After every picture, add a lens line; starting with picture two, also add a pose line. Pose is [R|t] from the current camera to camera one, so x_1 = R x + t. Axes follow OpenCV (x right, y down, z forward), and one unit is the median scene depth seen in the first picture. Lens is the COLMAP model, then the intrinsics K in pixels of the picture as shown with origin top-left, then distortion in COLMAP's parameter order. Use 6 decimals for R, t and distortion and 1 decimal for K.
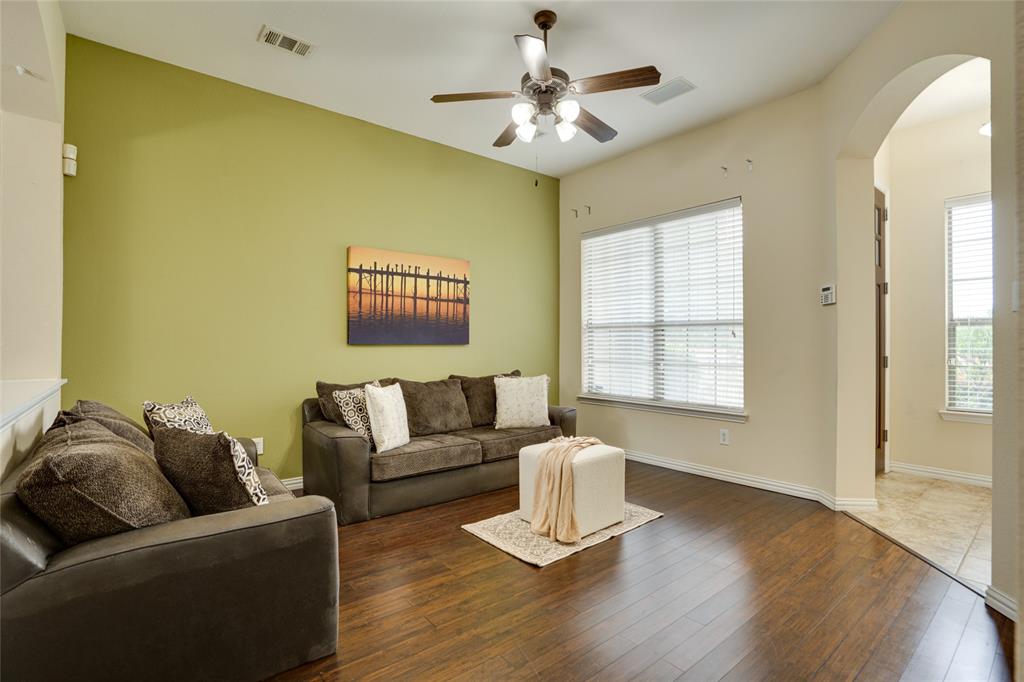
lens RADIAL K [[479.7, 0, 515.5], [0, 479.7, 341.0], [0, 0, 1]] dist [-0.056806, 0.021803]
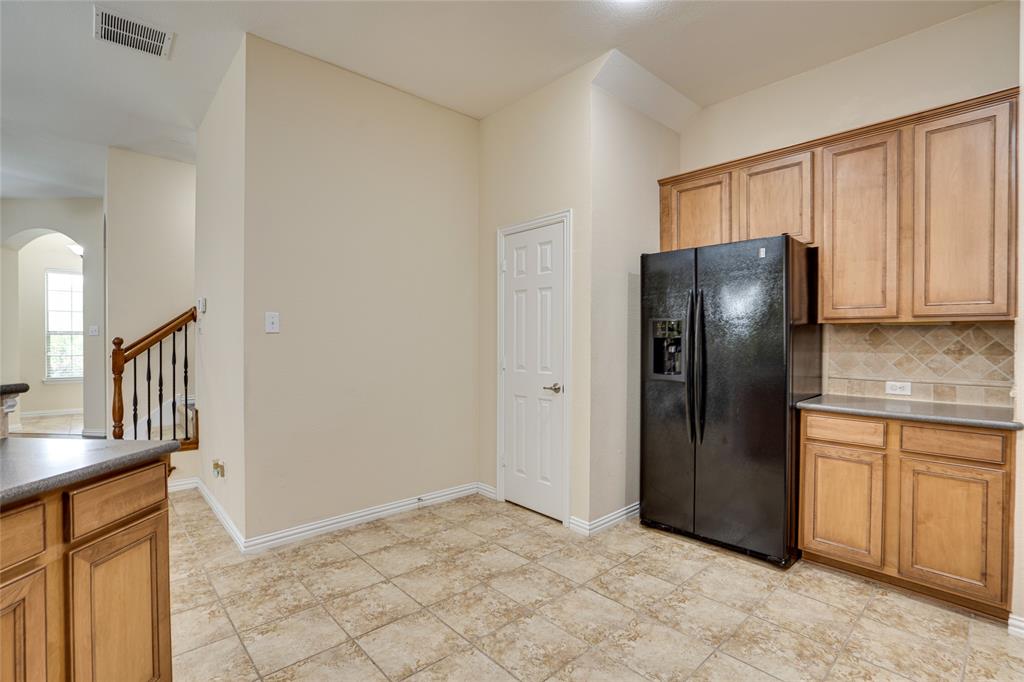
lens RADIAL K [[479.7, 0, 518.8], [0, 479.7, 339.0], [0, 0, 1]] dist [-0.056806, 0.021803]
pose [[-0.056172, -0.005682, 0.998405, -1.002950], [-0.004902, 0.999973, 0.005415, -0.032169], [-0.998409, -0.004590, -0.056199, -0.771044]]
